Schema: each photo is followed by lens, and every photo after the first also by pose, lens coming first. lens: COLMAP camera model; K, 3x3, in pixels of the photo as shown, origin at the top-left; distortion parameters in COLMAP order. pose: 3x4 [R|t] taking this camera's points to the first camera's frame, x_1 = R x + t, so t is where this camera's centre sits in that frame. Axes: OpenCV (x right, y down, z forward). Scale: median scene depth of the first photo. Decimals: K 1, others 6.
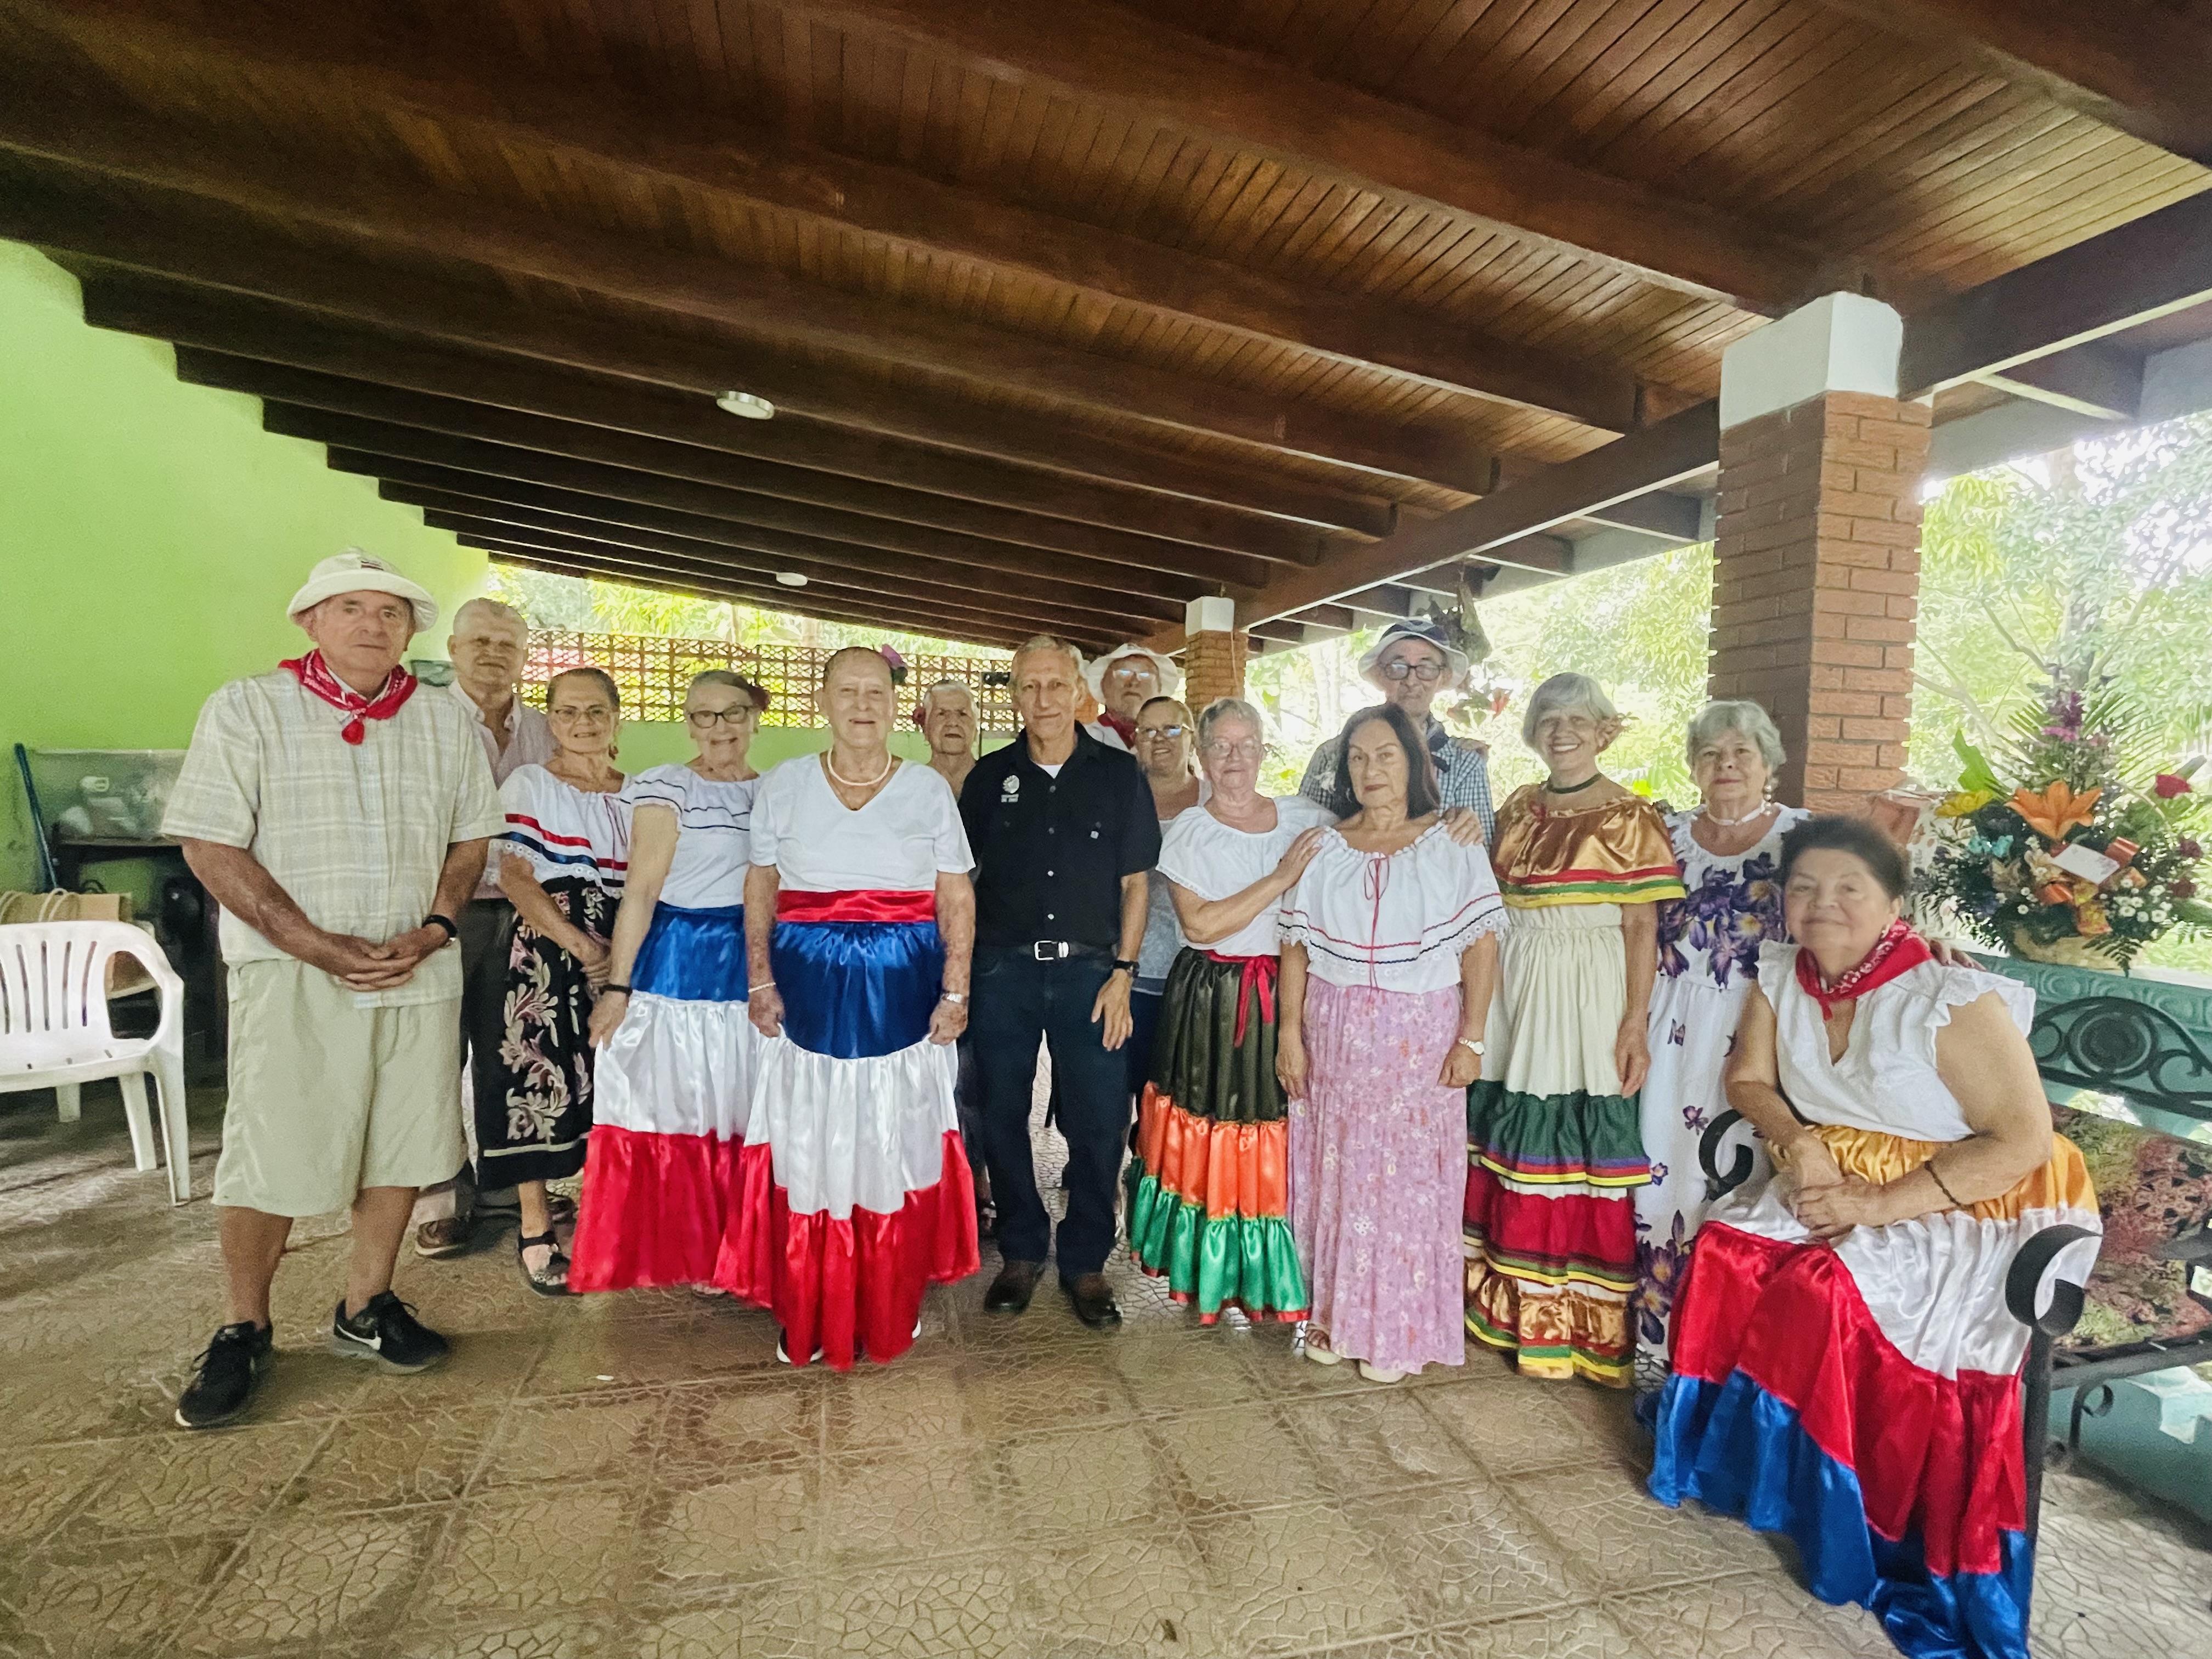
lens RADIAL K [[1076.7, 0, 1110.3], [0, 1076.7, 831.2], [0, 0, 1]] dist [0.001531, -0.000163]
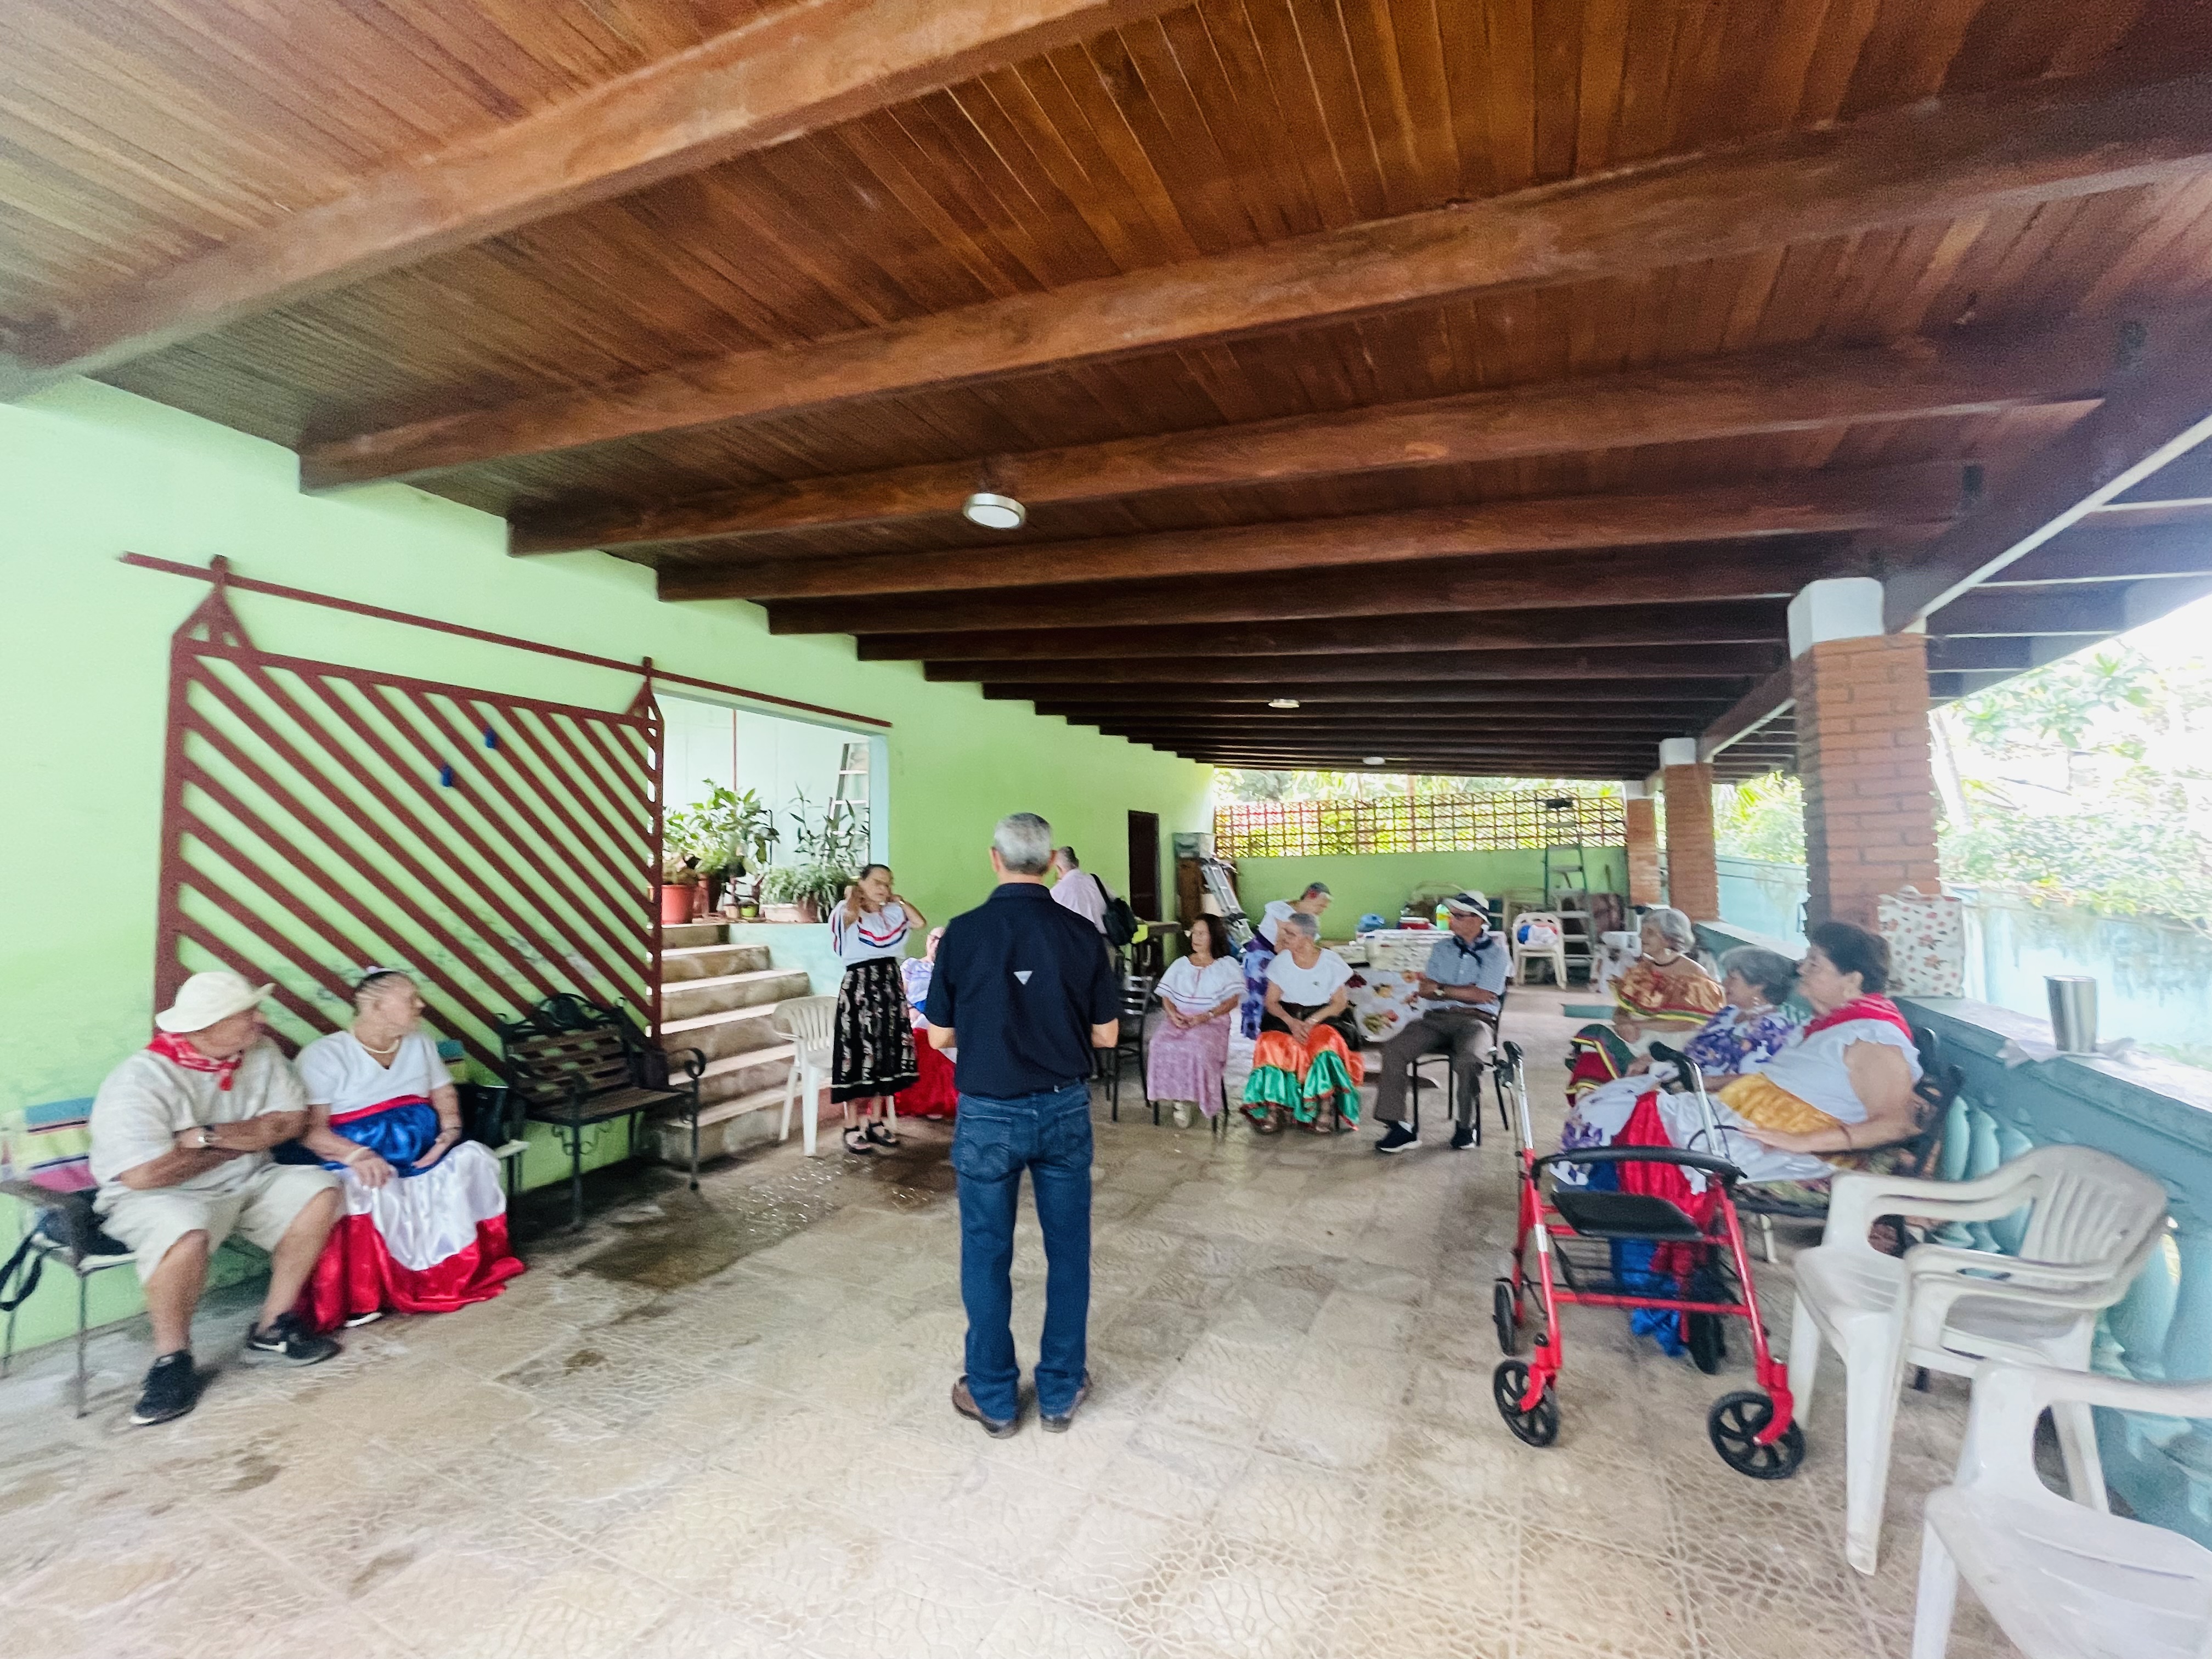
lens RADIAL K [[890.6, 0, 1105.0], [0, 890.6, 836.2], [0, 0, 1]] dist [-0.001479, 0.000027]
pose [[0.761530, -0.076373, -0.643614, 0.259744], [0.013802, 0.994719, -0.101706, -0.004497], [0.647983, 0.068570, 0.758562, -0.237344]]
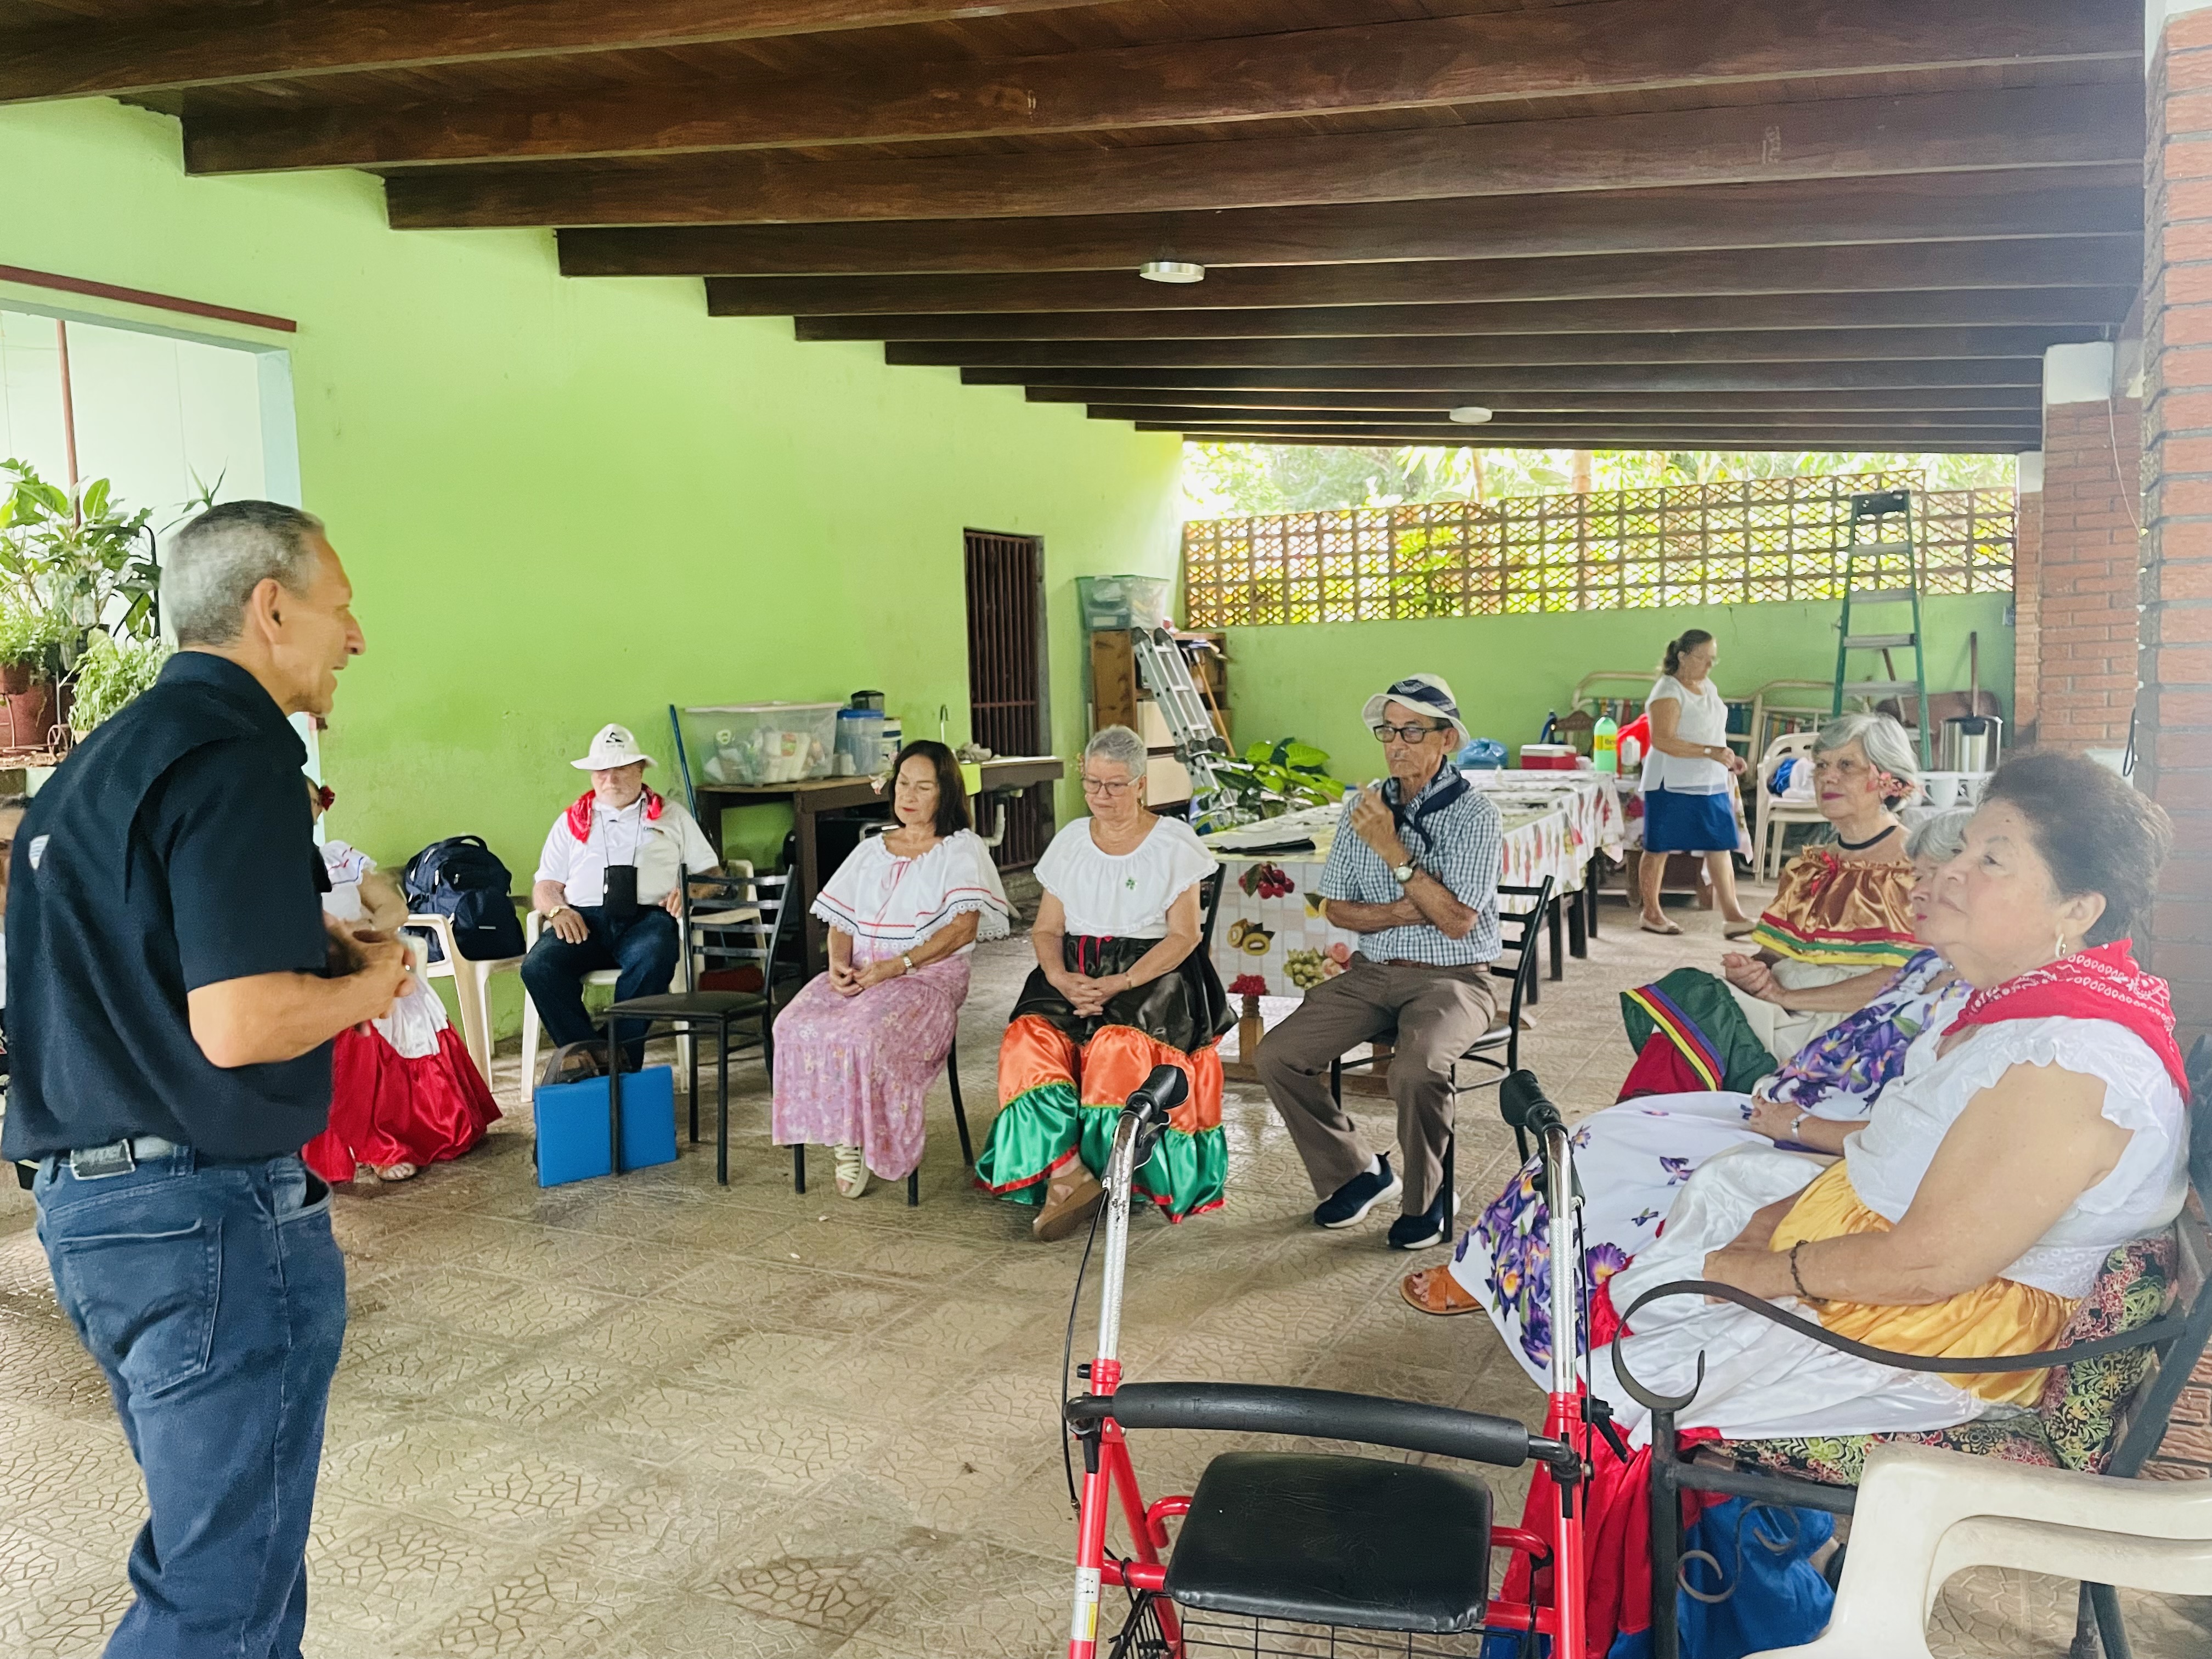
lens RADIAL K [[1676.7, 0, 1097.1], [0, 1676.7, 821.3], [0, 0, 1]] dist [0.051438, -0.026882]
pose [[0.752144, 0.004799, -0.658982, 0.314439], [0.021612, 0.999256, 0.031945, -0.002541], [0.658645, -0.038269, 0.751480, -0.039183]]
